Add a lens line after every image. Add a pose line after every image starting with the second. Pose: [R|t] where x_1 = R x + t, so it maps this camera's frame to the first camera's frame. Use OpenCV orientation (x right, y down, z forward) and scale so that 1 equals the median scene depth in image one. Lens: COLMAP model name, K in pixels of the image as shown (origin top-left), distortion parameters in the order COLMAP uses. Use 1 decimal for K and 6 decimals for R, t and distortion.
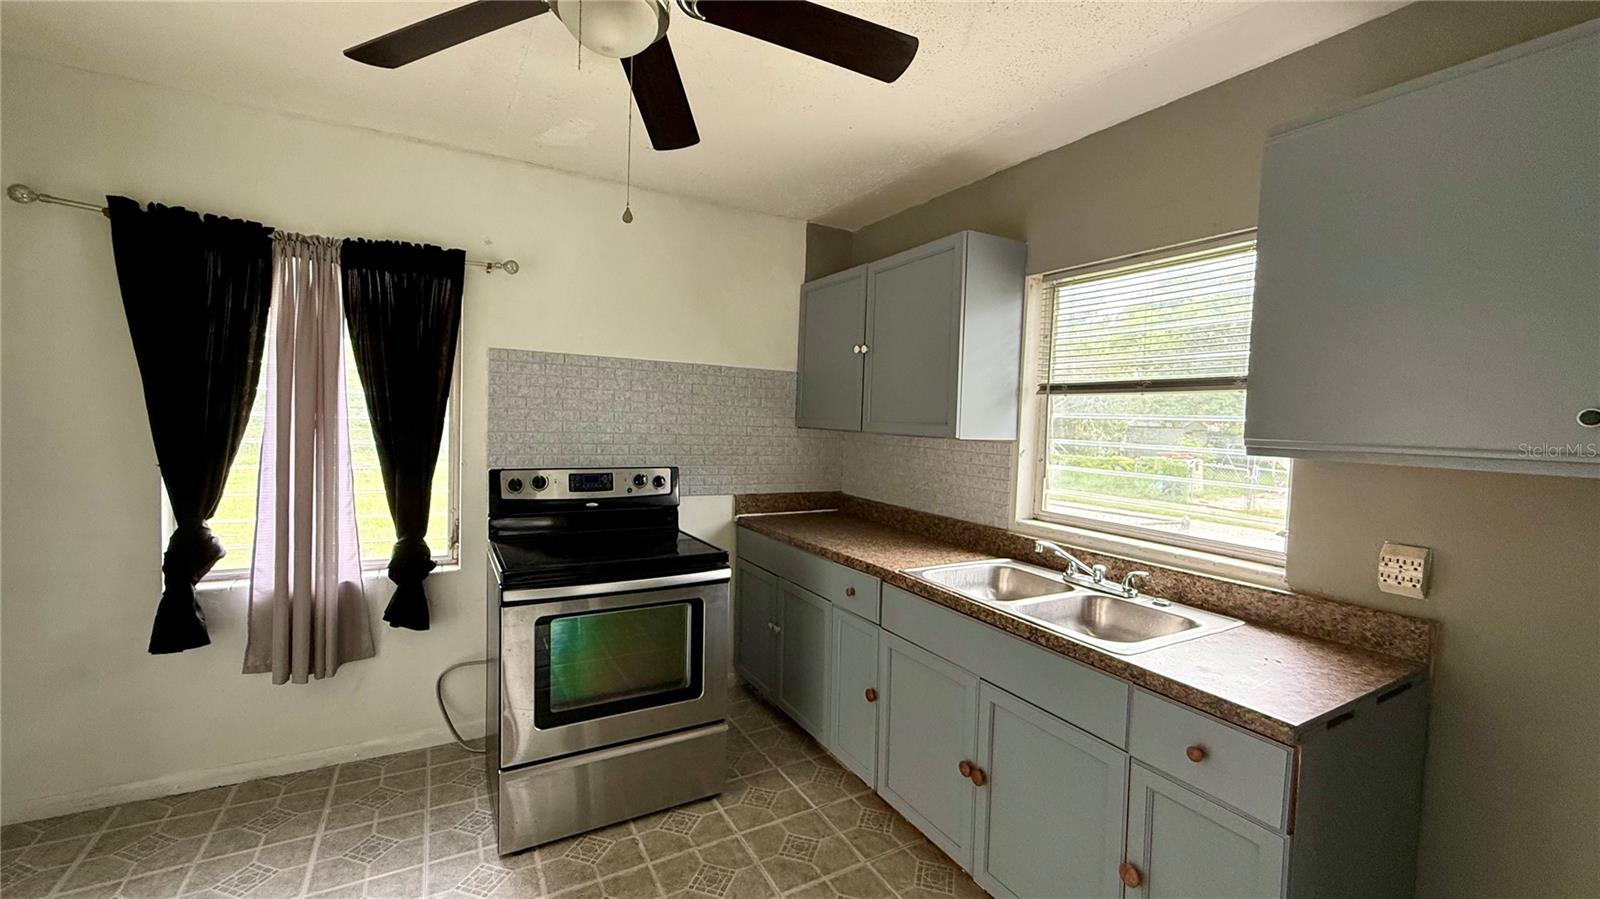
lens RADIAL K [[641.4, 0, 805.0], [0, 641.4, 450.3], [0, 0, 1]] dist [0.001604, 0.000250]
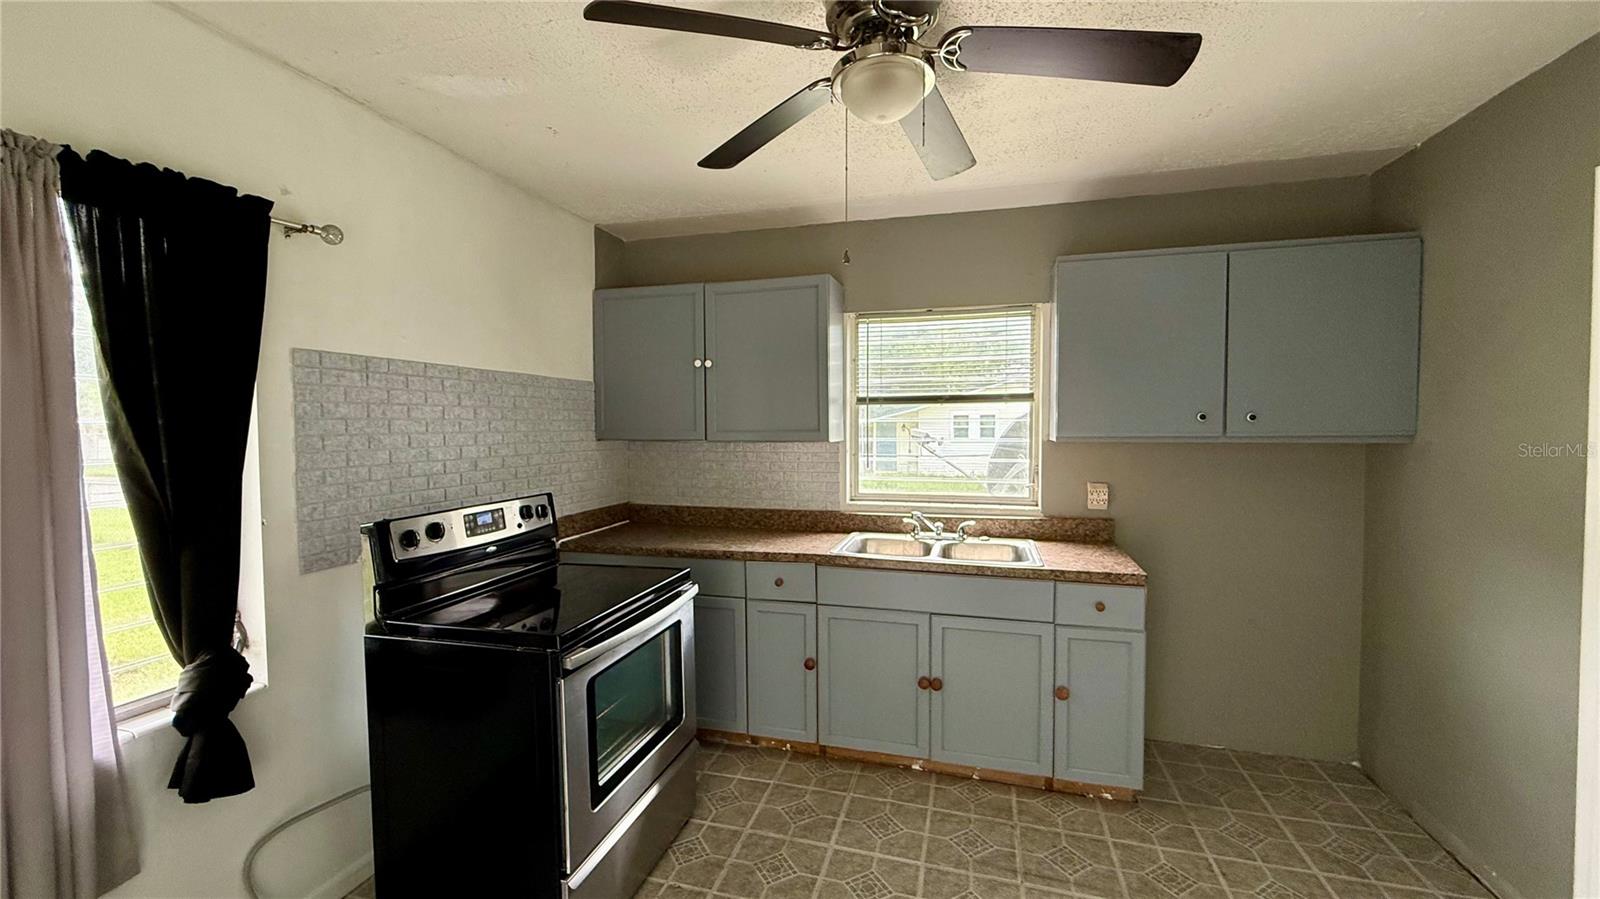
lens RADIAL K [[641.4, 0, 797.4], [0, 641.4, 448.0], [0, 0, 1]] dist [0.001604, 0.000250]
pose [[0.705042, -0.063897, 0.706282, -0.641880], [0.063513, 0.997620, 0.026852, -0.041333], [-0.706316, 0.025926, 0.707422, 0.158019]]
